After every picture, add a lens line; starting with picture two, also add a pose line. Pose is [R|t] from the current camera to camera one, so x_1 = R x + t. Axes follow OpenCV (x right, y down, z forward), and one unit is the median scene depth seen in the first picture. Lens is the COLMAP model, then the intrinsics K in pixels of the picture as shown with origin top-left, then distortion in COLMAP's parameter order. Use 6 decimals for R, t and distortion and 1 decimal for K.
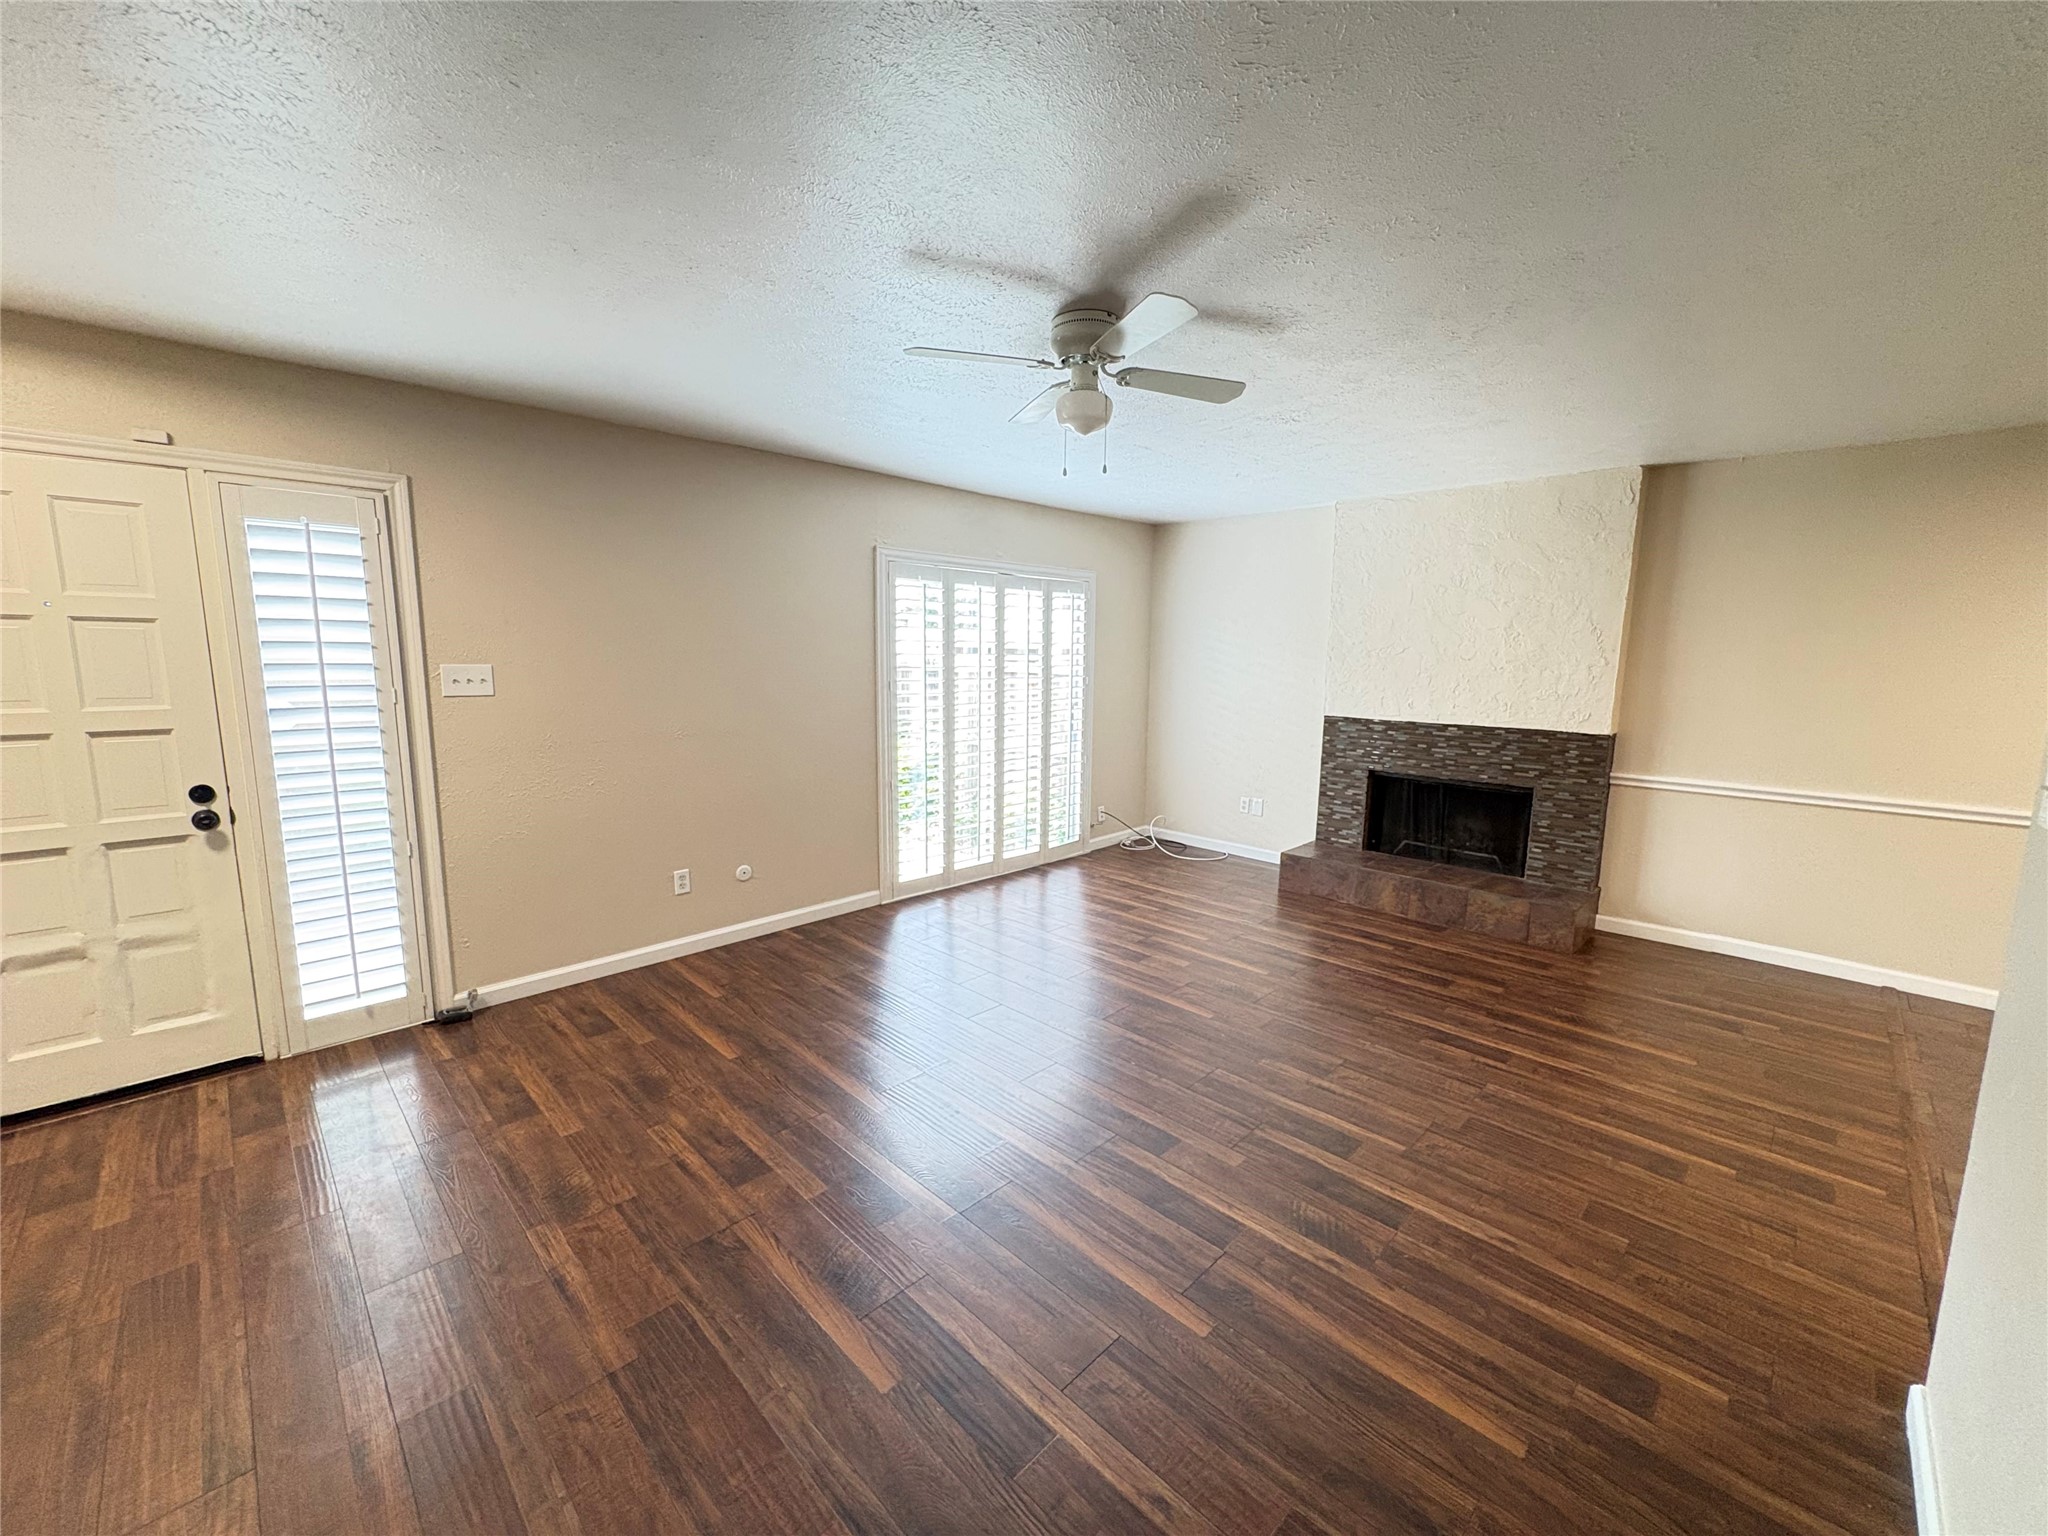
lens RADIAL K [[816.3, 0, 1020.7], [0, 816.3, 767.8], [0, 0, 1]] dist [-0.000499, -0.000248]
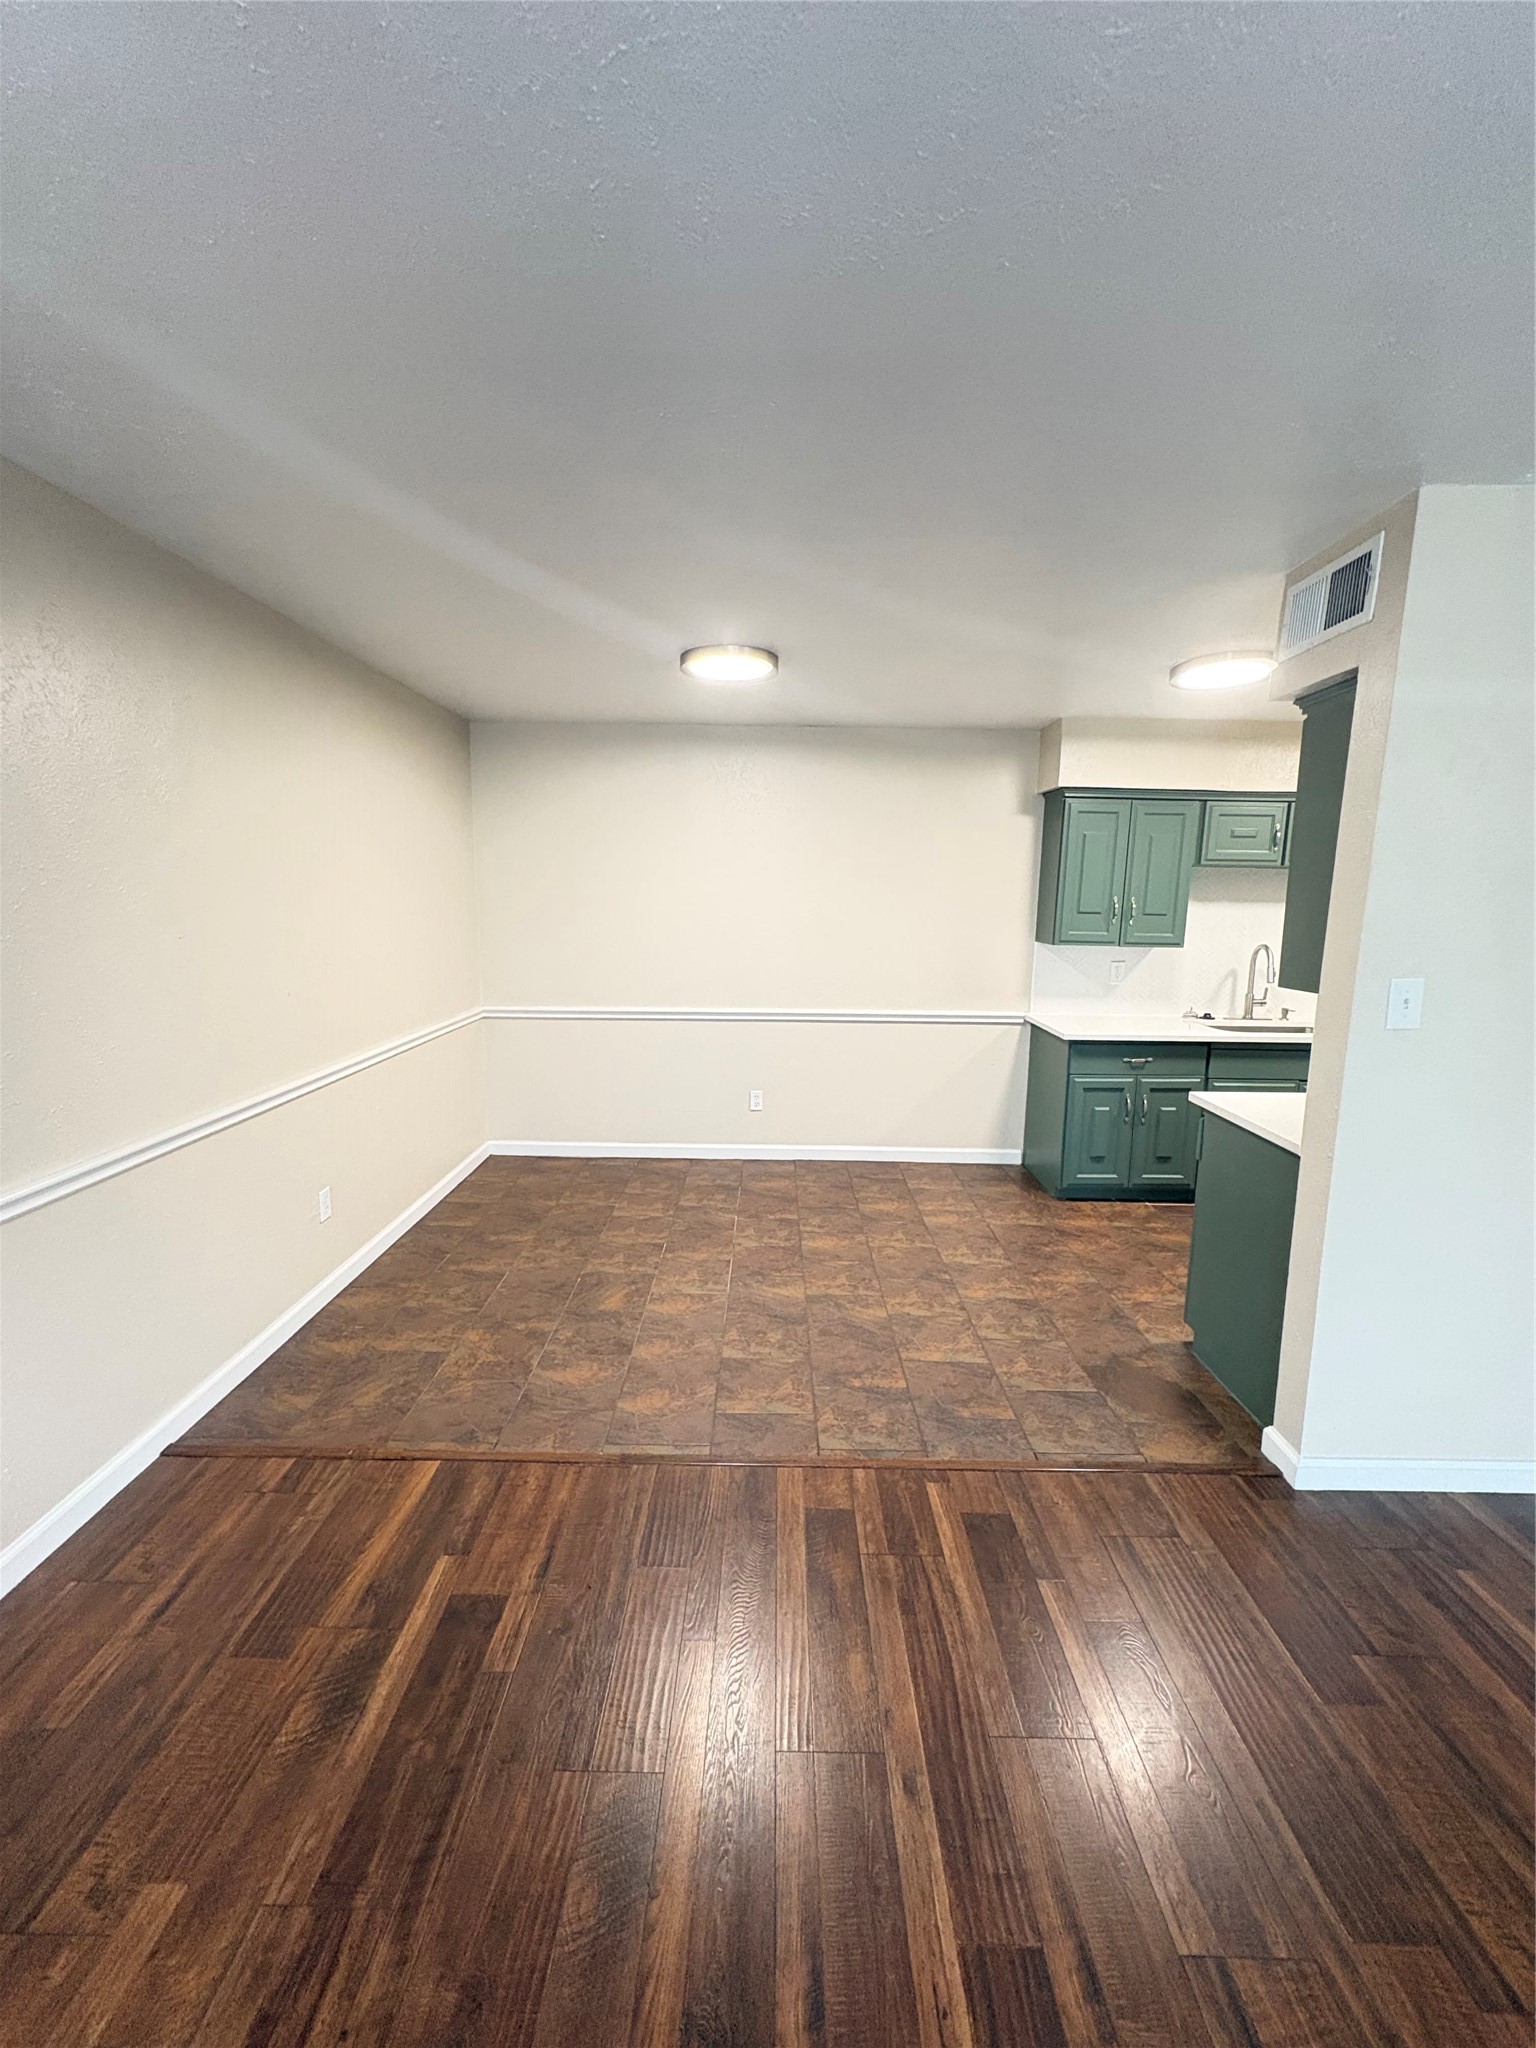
lens RADIAL K [[816.3, 0, 764.1], [0, 816.3, 1025.6], [0, 0, 1]] dist [-0.000499, -0.000248]
pose [[-0.698140, -0.128632, 0.704311, 0.314152], [0.086434, 0.961391, 0.261260, -0.124132], [-0.710724, 0.243273, -0.660068, 0.839881]]
